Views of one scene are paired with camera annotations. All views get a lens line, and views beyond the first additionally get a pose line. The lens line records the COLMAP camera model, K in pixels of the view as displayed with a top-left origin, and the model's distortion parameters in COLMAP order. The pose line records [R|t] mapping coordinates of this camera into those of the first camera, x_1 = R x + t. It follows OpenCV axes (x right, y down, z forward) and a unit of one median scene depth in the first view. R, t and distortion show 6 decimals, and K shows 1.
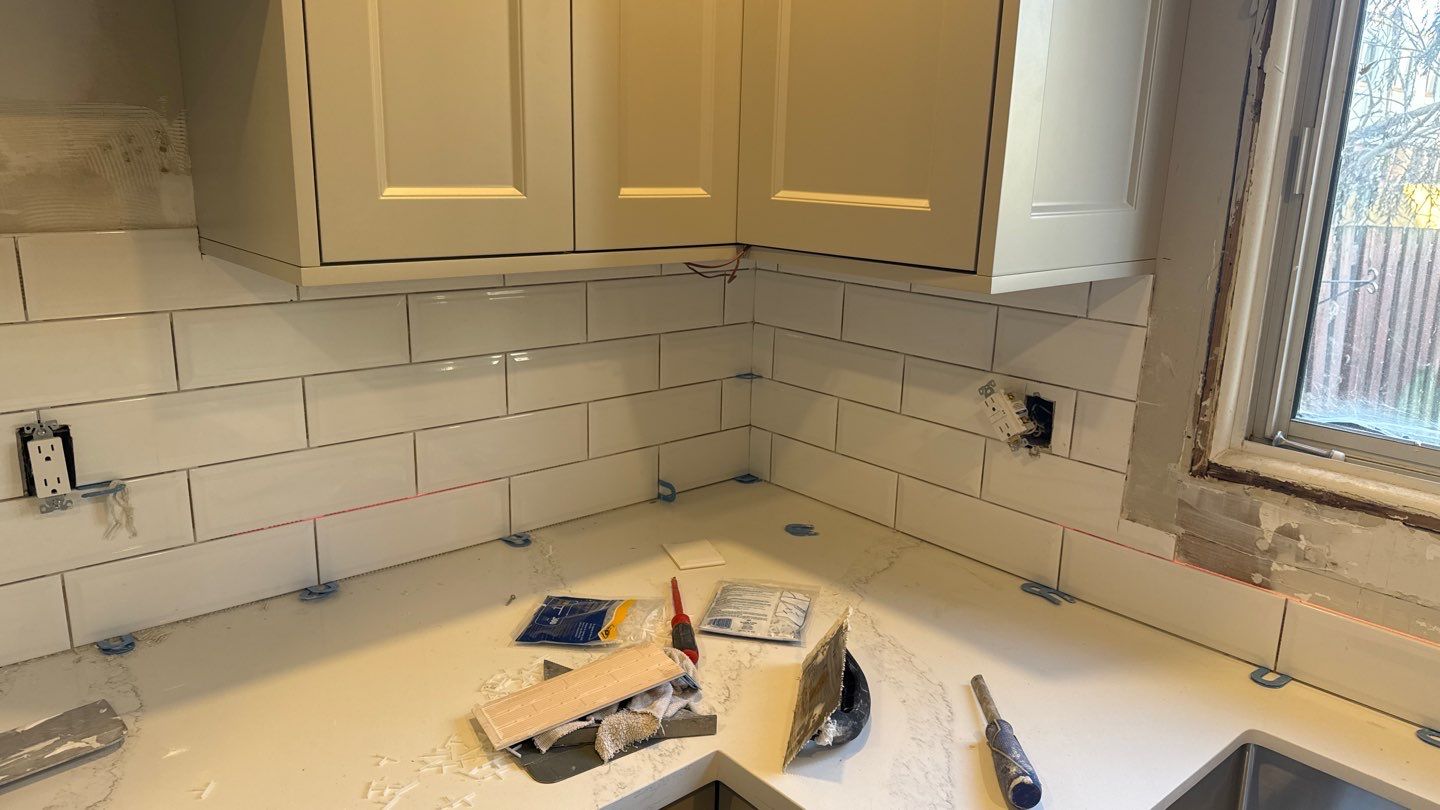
lens RADIAL K [[1015.6, 0, 715.8], [0, 1015.6, 408.5], [0, 0, 1]] dist [0.085277, -0.126667]
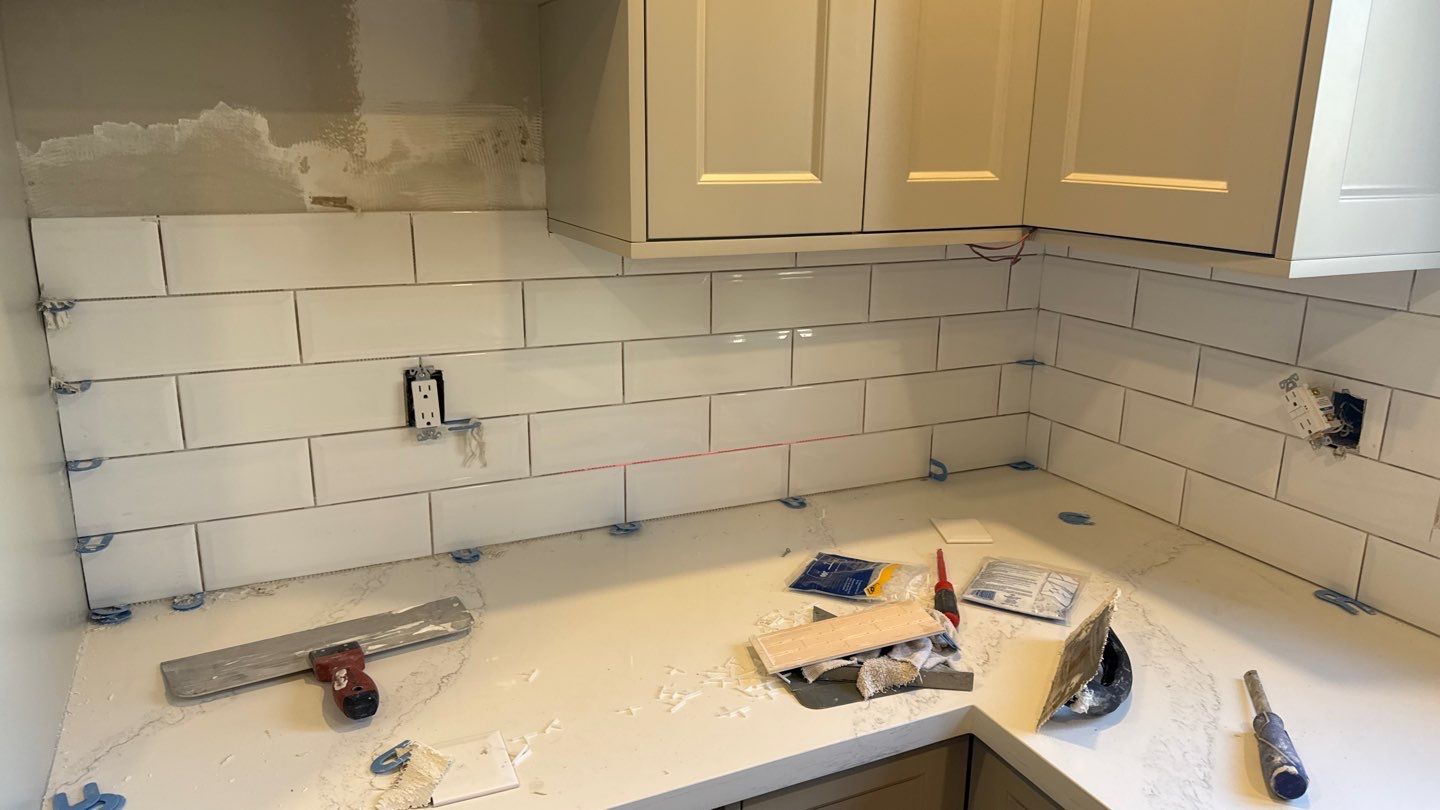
lens RADIAL K [[1015.6, 0, 723.3], [0, 1015.6, 410.3], [0, 0, 1]] dist [0.085277, -0.126667]
pose [[0.963653, 0.057971, -0.260792, 0.010494], [-0.055785, 0.998318, 0.015785, 0.023780], [0.261268, -0.000663, 0.965266, -0.075456]]
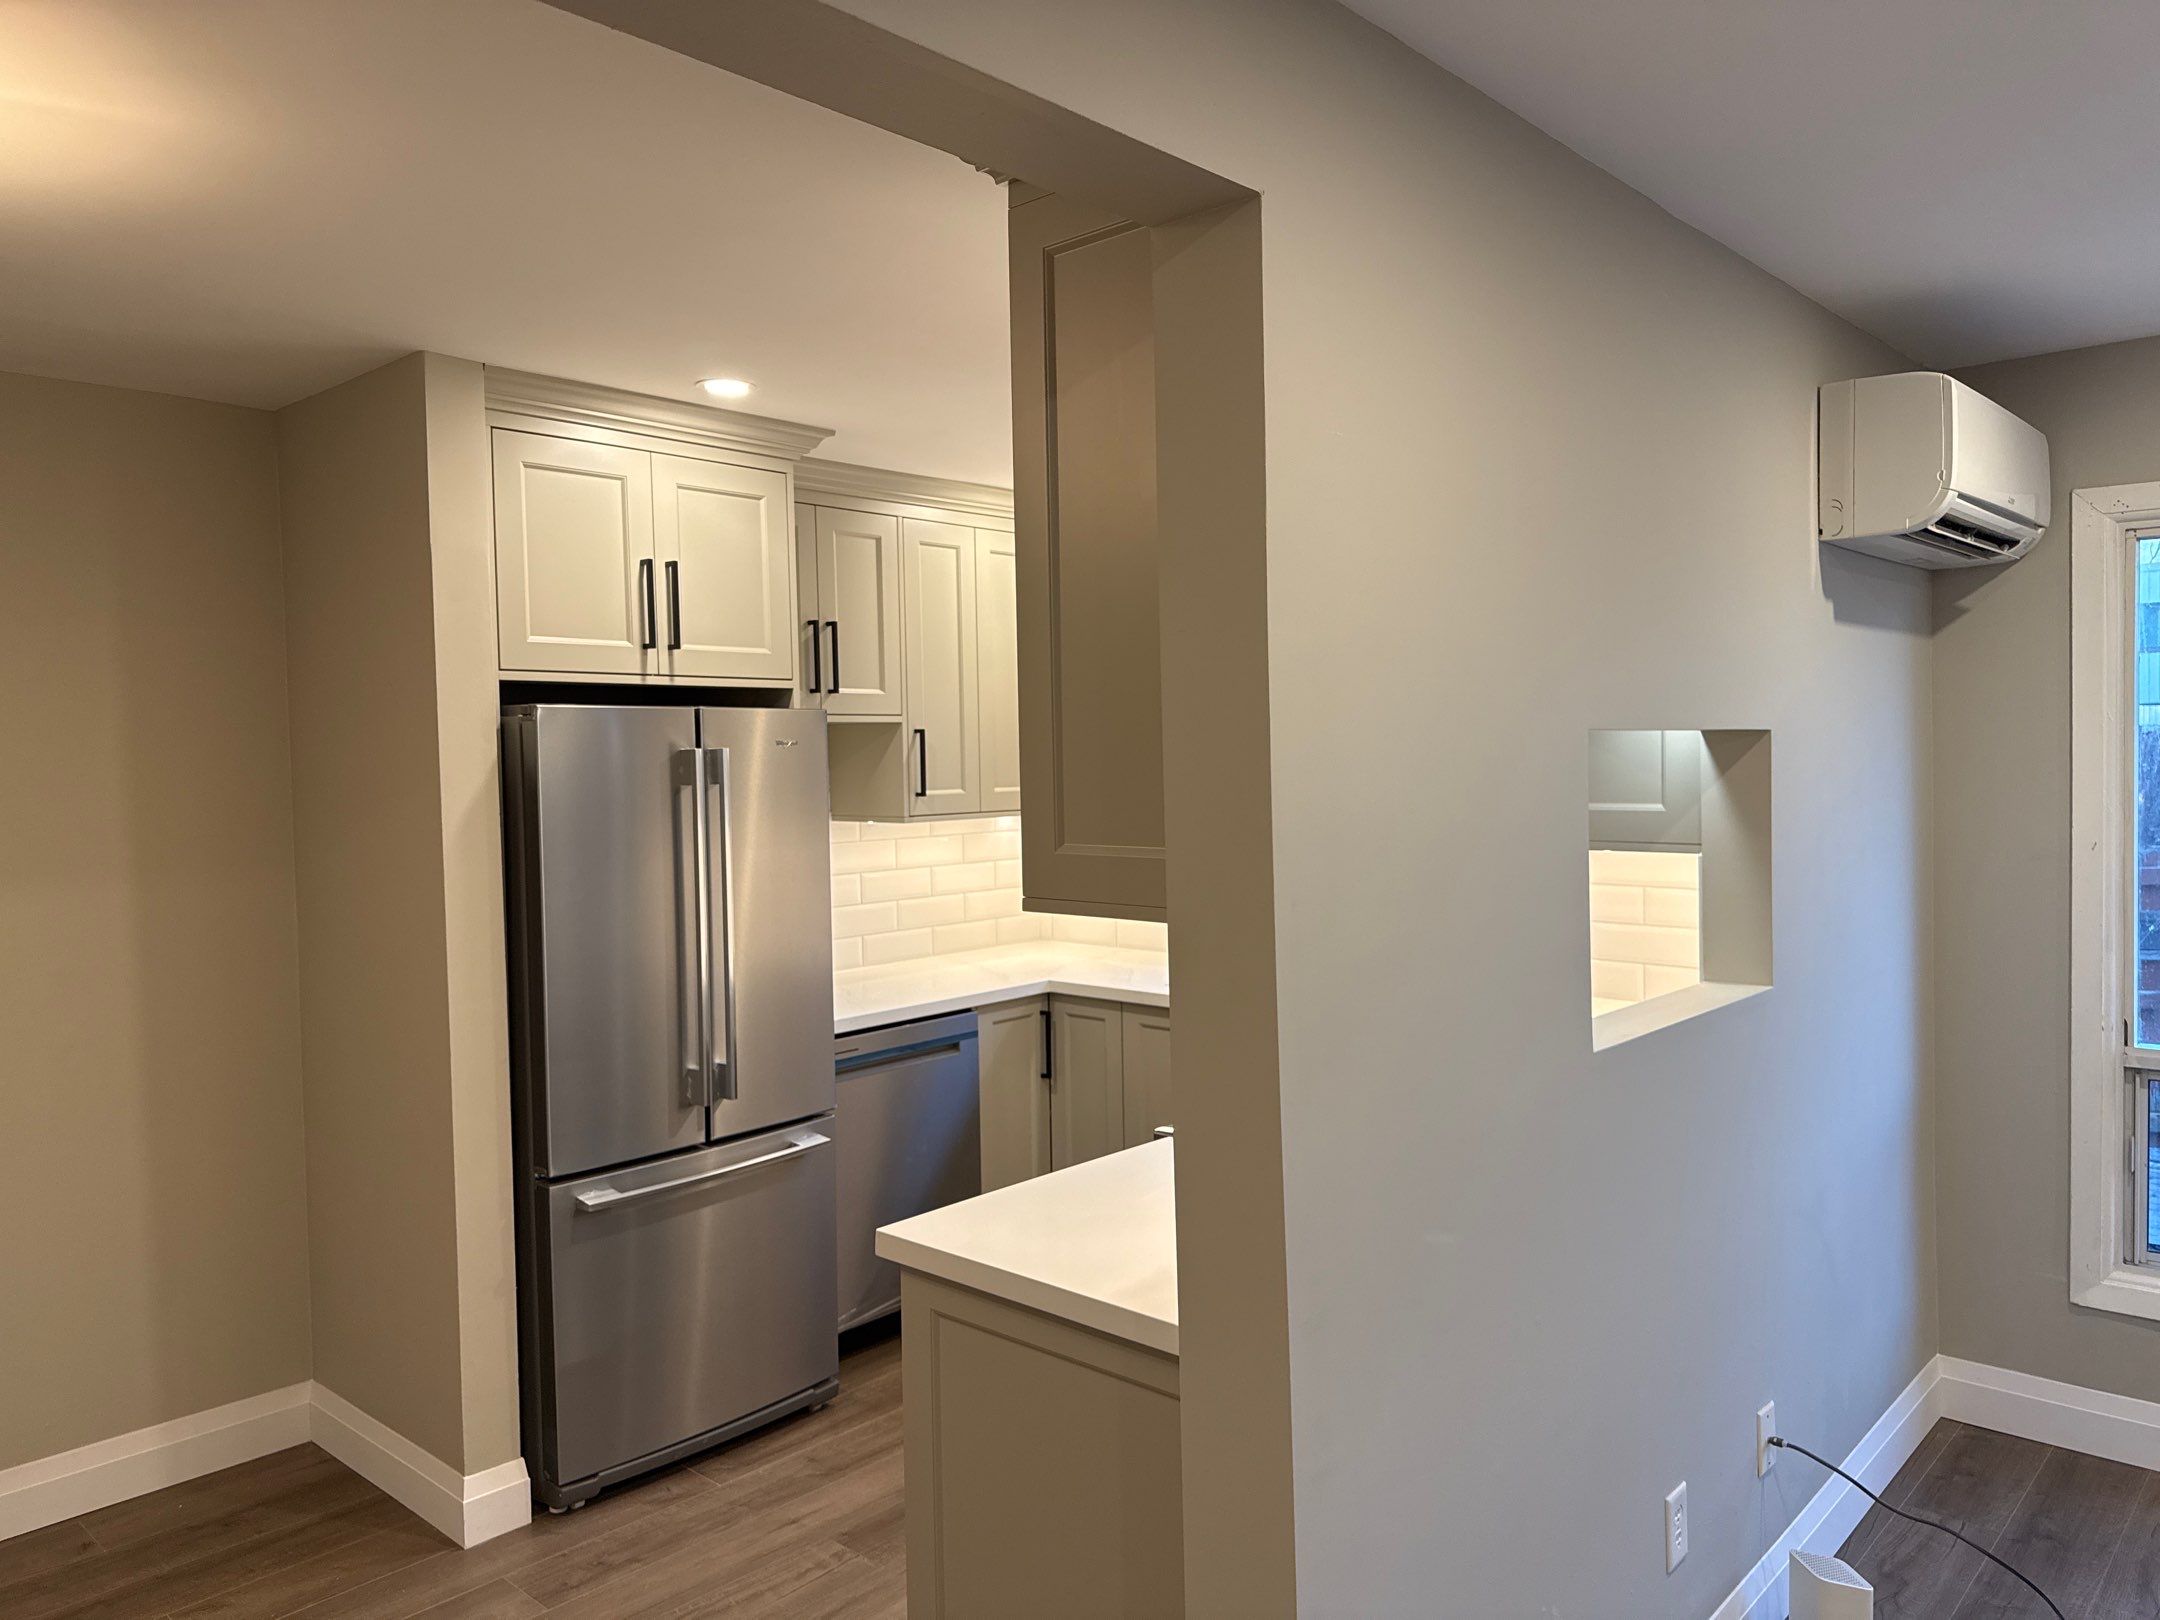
lens RADIAL K [[1530.4, 0, 1088.7], [0, 1530.4, 798.6], [0, 0, 1]] dist [0.059861, -0.084475]
pose [[0.991066, -0.046345, 0.125060, -0.333280], [0.072716, 0.973821, -0.215372, 0.641919], [-0.111805, 0.222542, 0.968491, -2.697117]]
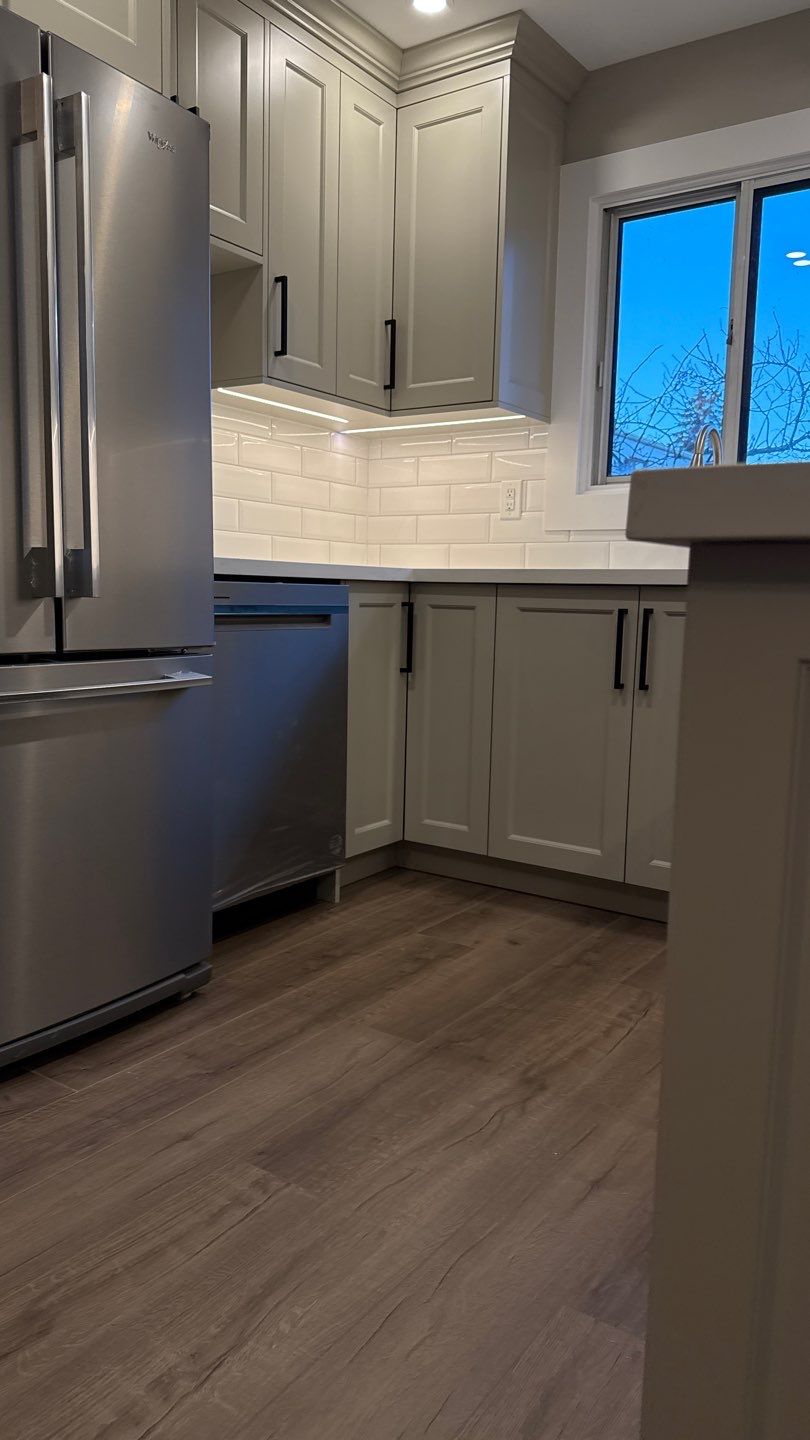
lens RADIAL K [[1015.6, 0, 410.1], [0, 1015.6, 732.0], [0, 0, 1]] dist [0.085277, -0.126667]
pose [[0.967923, -0.035606, 0.248713, -0.577120], [0.063851, 0.992267, -0.106436, 0.875944], [-0.243000, 0.118903, 0.962711, -1.266096]]
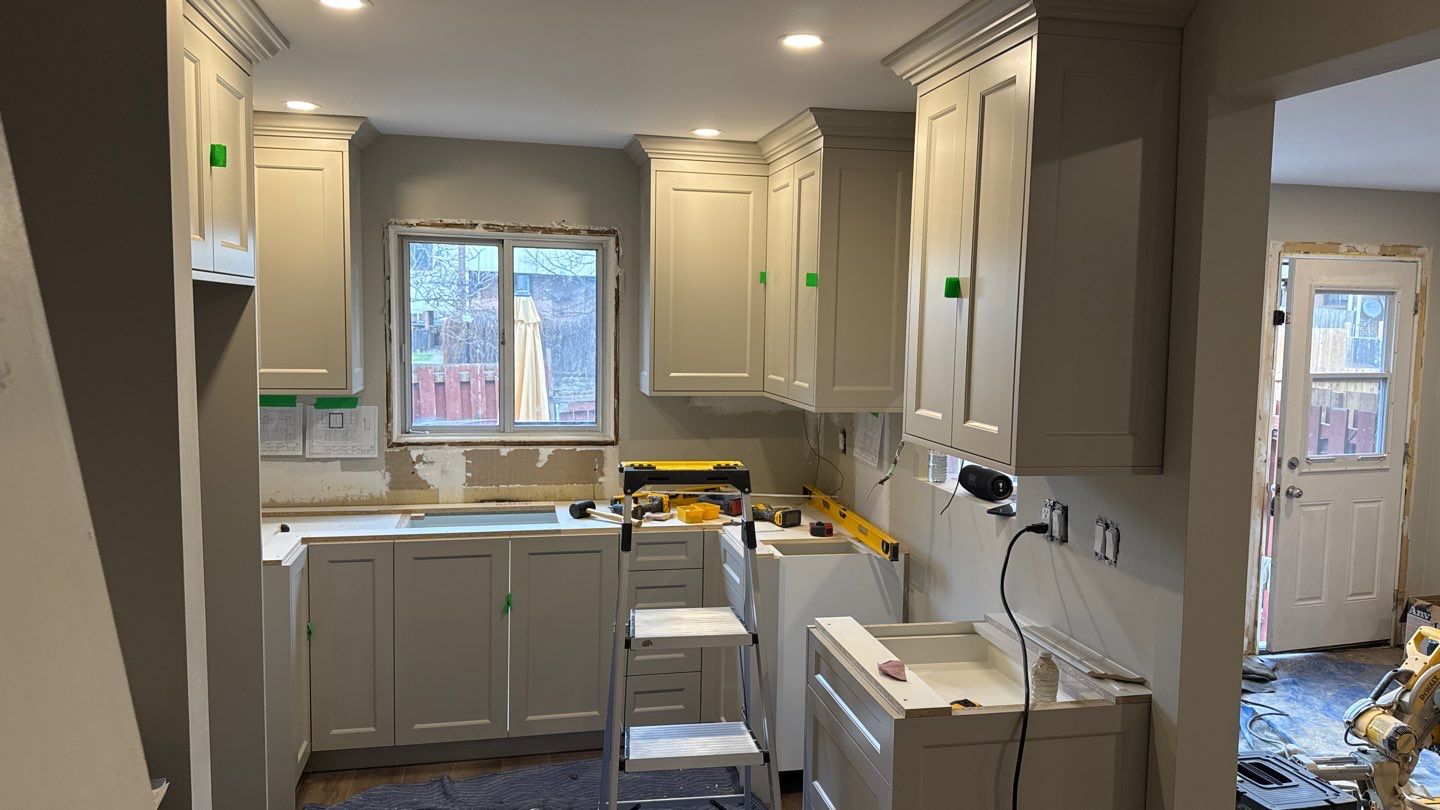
lens RADIAL K [[987.1, 0, 720.9], [0, 987.1, 399.9], [0, 0, 1]] dist [0.056629, -0.000317]
pose [[0.470145, -0.093677, 0.877604, -1.843813], [0.214470, 0.976673, -0.010643, 0.182013], [-0.856134, 0.193224, 0.479269, -1.481814]]
